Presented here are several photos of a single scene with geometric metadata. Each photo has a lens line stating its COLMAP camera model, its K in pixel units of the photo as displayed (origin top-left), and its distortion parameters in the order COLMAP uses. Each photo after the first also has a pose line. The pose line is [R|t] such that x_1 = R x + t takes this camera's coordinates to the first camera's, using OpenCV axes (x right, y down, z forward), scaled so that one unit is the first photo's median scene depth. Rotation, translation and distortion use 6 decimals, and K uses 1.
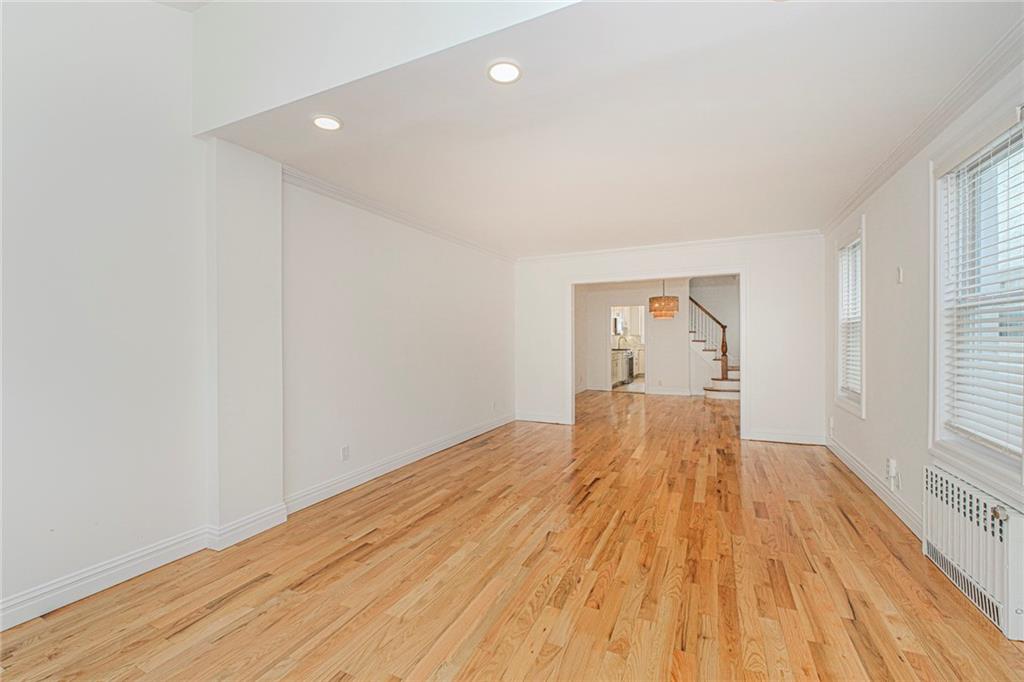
lens RADIAL K [[428.5, 0, 511.4], [0, 428.5, 340.8], [0, 0, 1]] dist [0.000629, -0.001161]
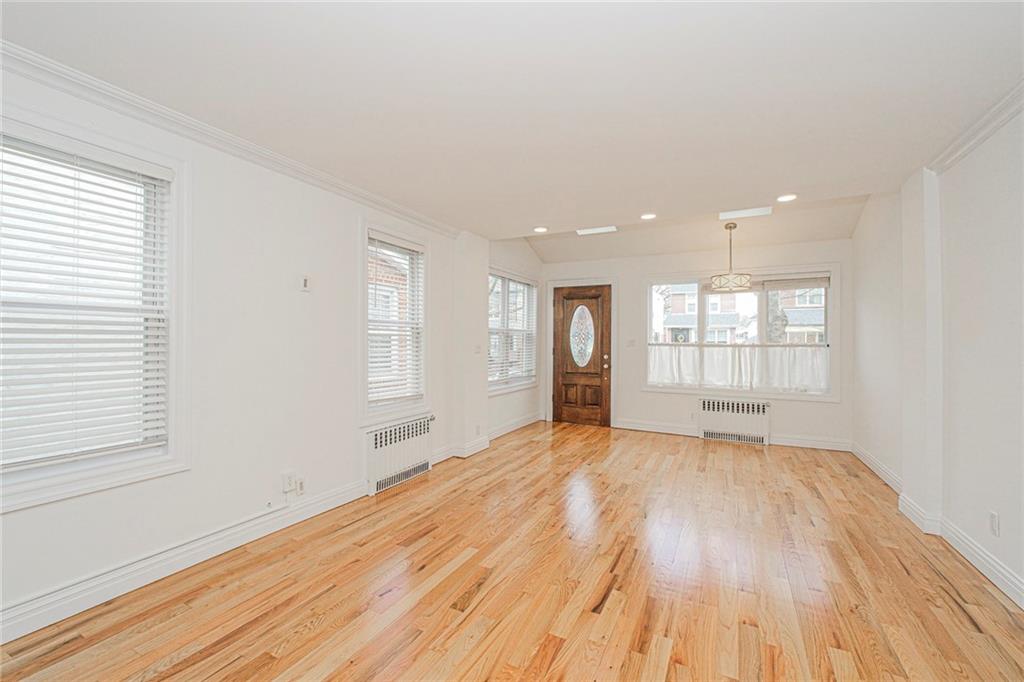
lens RADIAL K [[428.5, 0, 513.6], [0, 428.5, 339.8], [0, 0, 1]] dist [0.000629, -0.001161]
pose [[-0.999614, 0.002614, 0.027647, 0.315281], [0.002672, 0.999994, 0.002043, -0.016413], [-0.027642, 0.002116, -0.999616, 1.674999]]
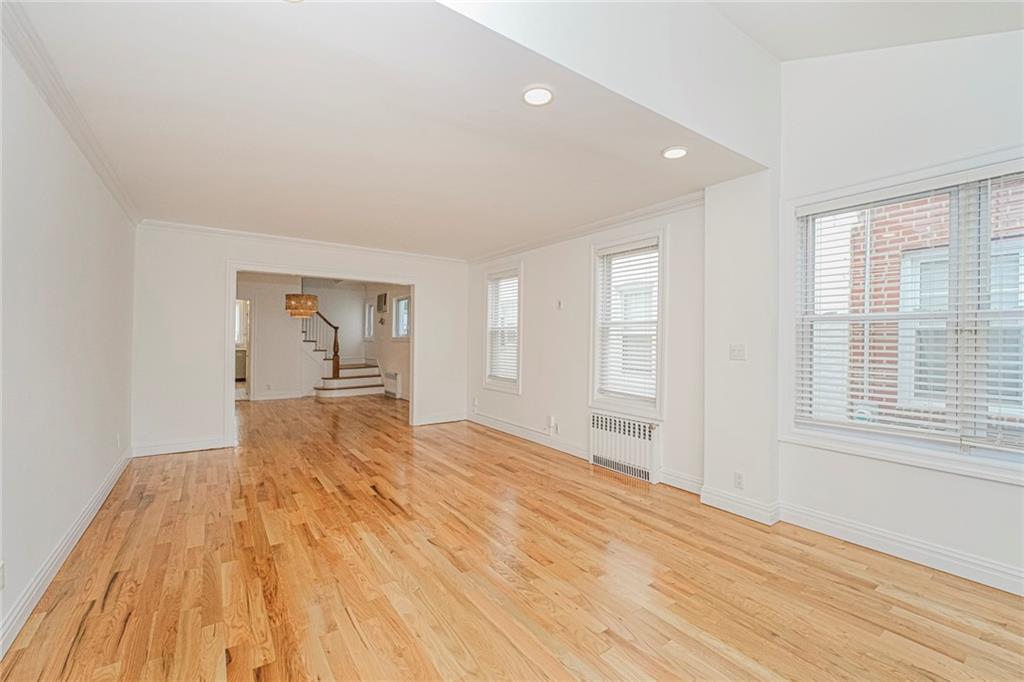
lens RADIAL K [[428.5, 0, 512.8], [0, 428.5, 339.3], [0, 0, 1]] dist [0.000629, -0.001161]
pose [[0.492632, 0.010204, 0.870178, -0.527902], [-0.009724, 0.999933, -0.006220, -0.005416], [-0.870183, -0.005397, 0.492699, 0.279486]]
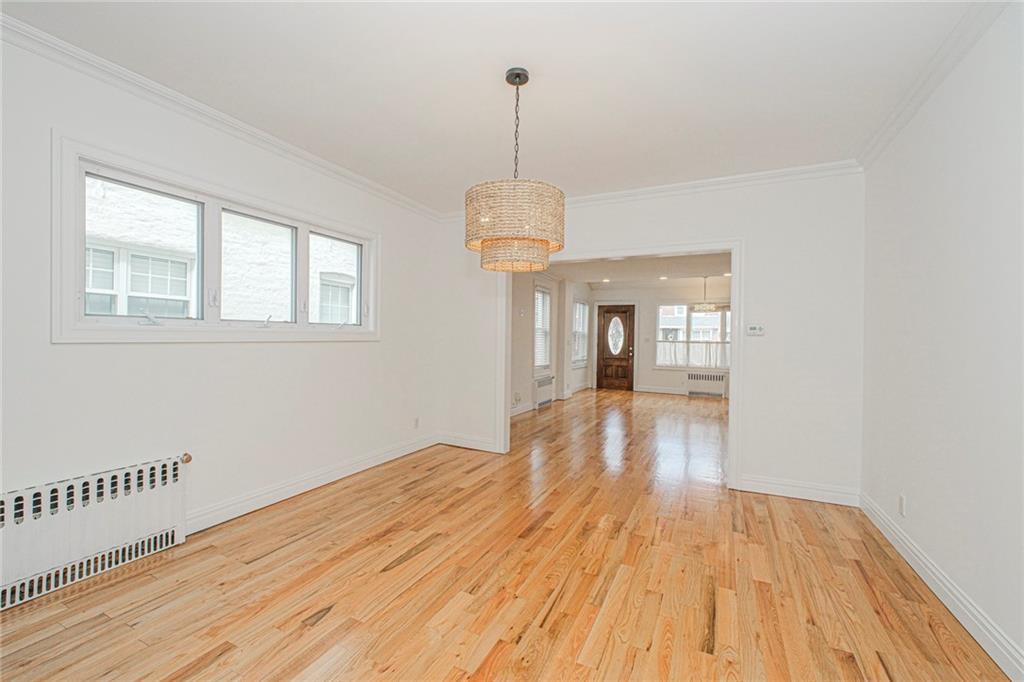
lens RADIAL K [[428.5, 0, 513.4], [0, 428.5, 341.0], [0, 0, 1]] dist [0.000629, -0.001161]
pose [[-0.999965, -0.008345, 0.000917, 0.794303], [-0.008332, 0.999885, 0.012702, -0.023587], [-0.001023, 0.012694, -0.999919, 2.845742]]
